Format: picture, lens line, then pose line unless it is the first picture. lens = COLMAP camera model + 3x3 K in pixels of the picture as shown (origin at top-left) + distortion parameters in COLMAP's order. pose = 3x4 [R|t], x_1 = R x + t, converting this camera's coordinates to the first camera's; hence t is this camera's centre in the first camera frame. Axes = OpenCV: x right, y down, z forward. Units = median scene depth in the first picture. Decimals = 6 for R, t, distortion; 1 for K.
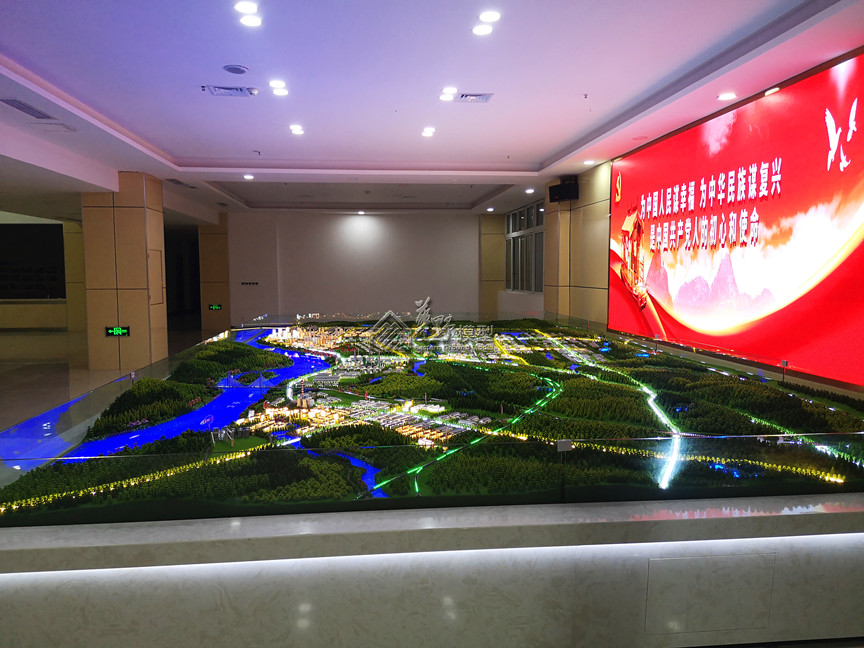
lens RADIAL K [[670.4, 0, 427.4], [0, 670.4, 323.6], [0, 0, 1]] dist [0.099735, -0.132034]
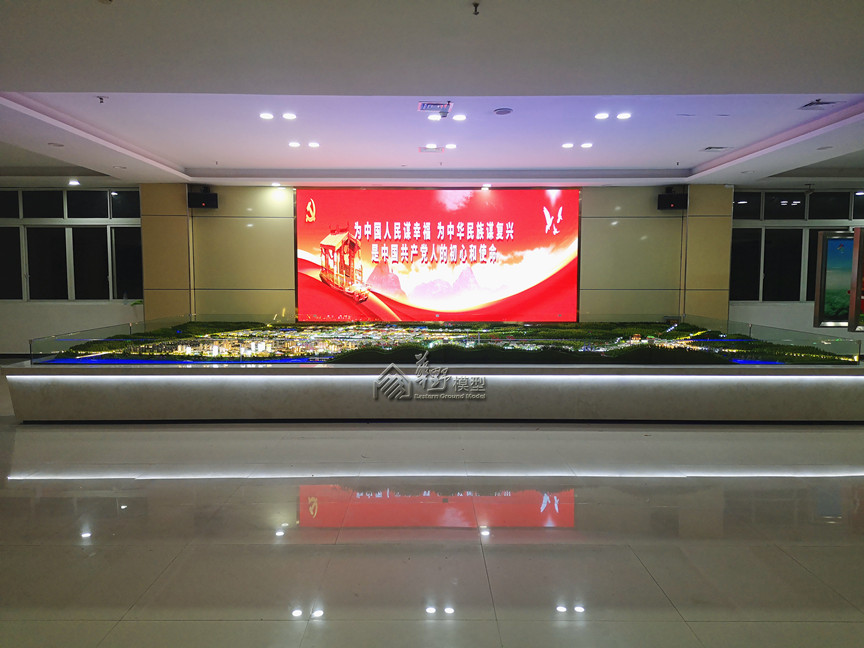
lens RADIAL K [[670.4, 0, 427.4], [0, 670.4, 323.6], [0, 0, 1]] dist [0.099735, -0.132034]
pose [[0.097566, -0.067768, 0.992919, -1.329576], [0.075216, 0.995328, 0.060542, -0.064282], [-0.992383, 0.068777, 0.102207, 0.891201]]
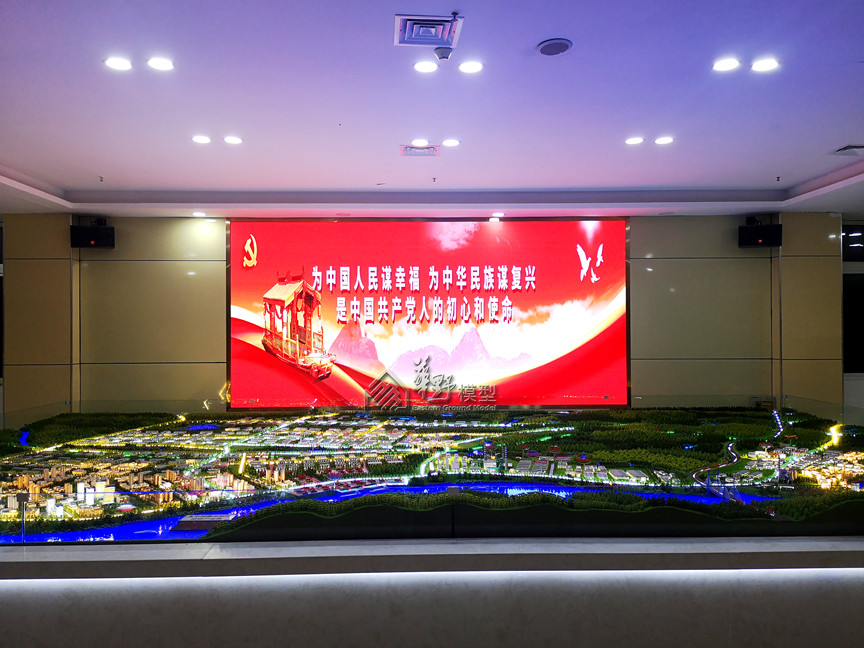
lens RADIAL K [[670.4, 0, 427.4], [0, 670.4, 323.6], [0, 0, 1]] dist [0.099735, -0.132034]
pose [[0.080395, 0.012925, 0.996679, -0.818898], [0.082218, 0.996423, -0.019554, -0.088441], [-0.993366, 0.083517, 0.079045, 0.938733]]
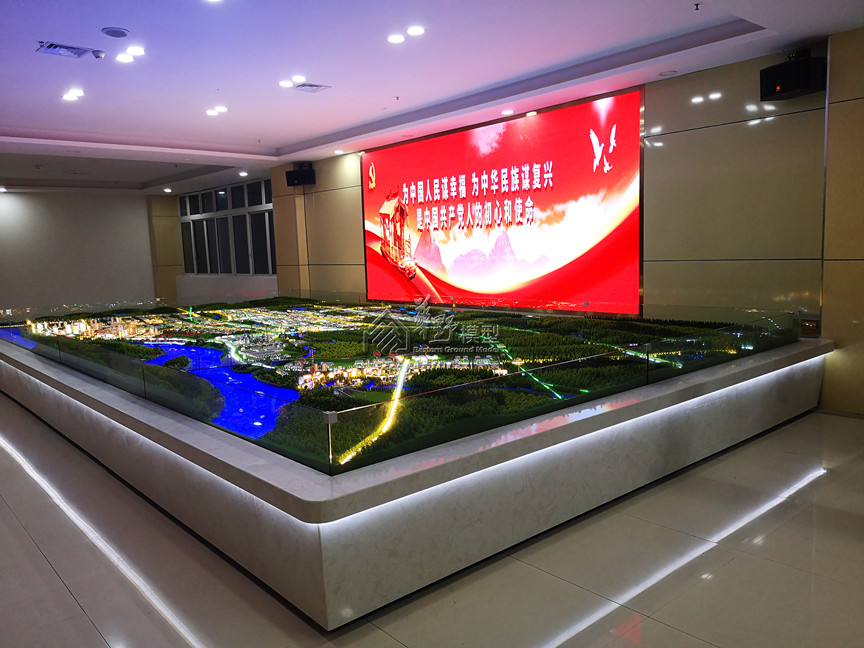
lens RADIAL K [[670.4, 0, 427.4], [0, 670.4, 323.6], [0, 0, 1]] dist [0.099735, -0.132034]
pose [[0.817219, -0.088499, 0.569492, -0.427061], [0.076175, 0.996057, 0.045476, 0.006414], [-0.571271, 0.006217, 0.820738, 0.005045]]
